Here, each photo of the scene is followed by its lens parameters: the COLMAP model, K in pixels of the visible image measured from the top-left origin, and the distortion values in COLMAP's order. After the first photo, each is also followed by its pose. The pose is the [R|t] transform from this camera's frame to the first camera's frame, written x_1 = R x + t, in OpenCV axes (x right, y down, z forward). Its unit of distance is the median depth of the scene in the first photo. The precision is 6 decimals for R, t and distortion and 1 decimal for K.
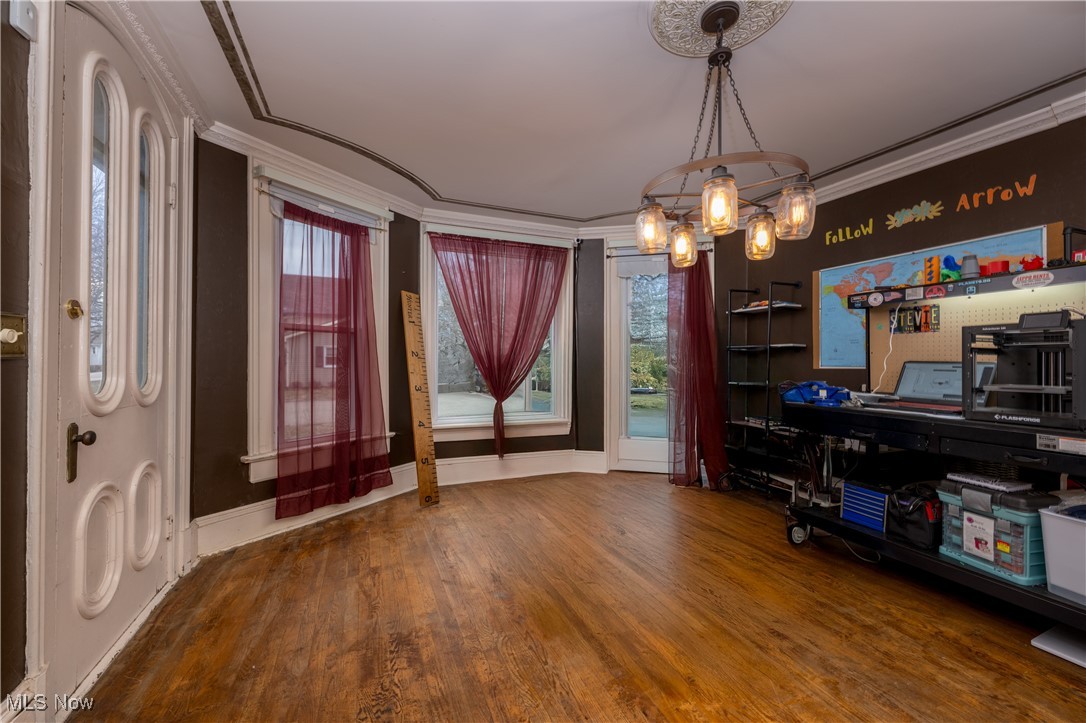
lens RADIAL K [[445.0, 0, 543.0], [0, 445.0, 361.5], [0, 0, 1]] dist [0.000956, -0.000047]
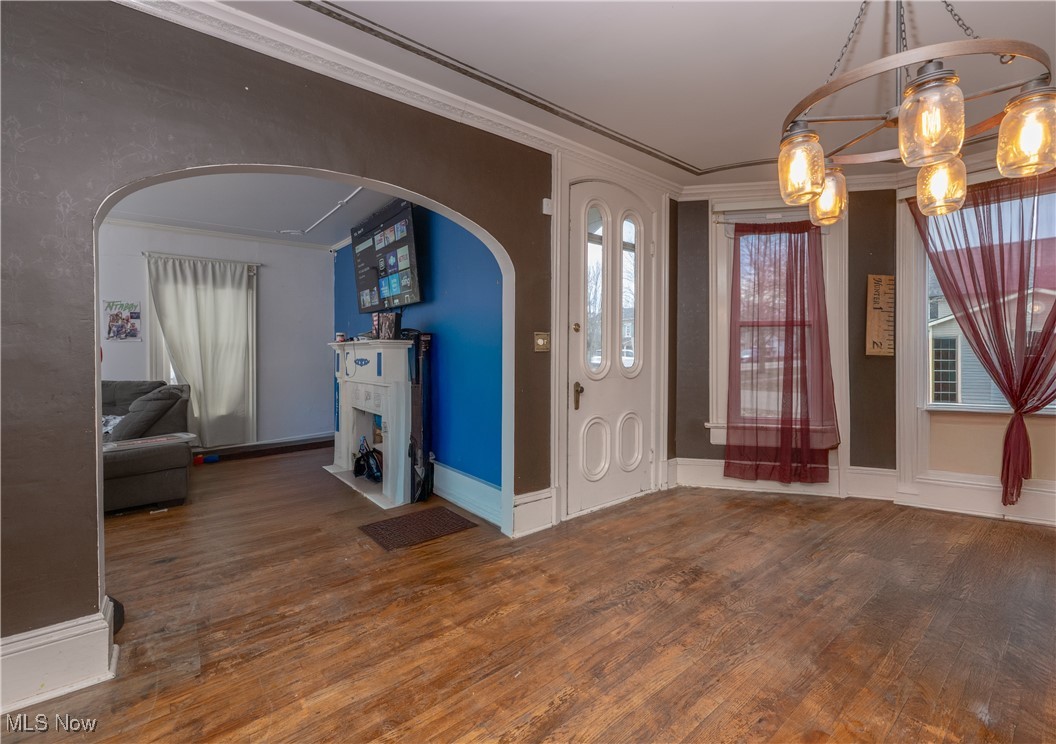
lens RADIAL K [[436.7, 0, 529.7], [0, 436.7, 355.8], [0, 0, 1]] dist [-0.001277, -0.000146]
pose [[0.261870, 0.003576, -0.965097, 0.563603], [-0.000782, 0.999994, 0.003494, 0.005368], [0.965103, -0.000160, 0.261871, 0.159786]]
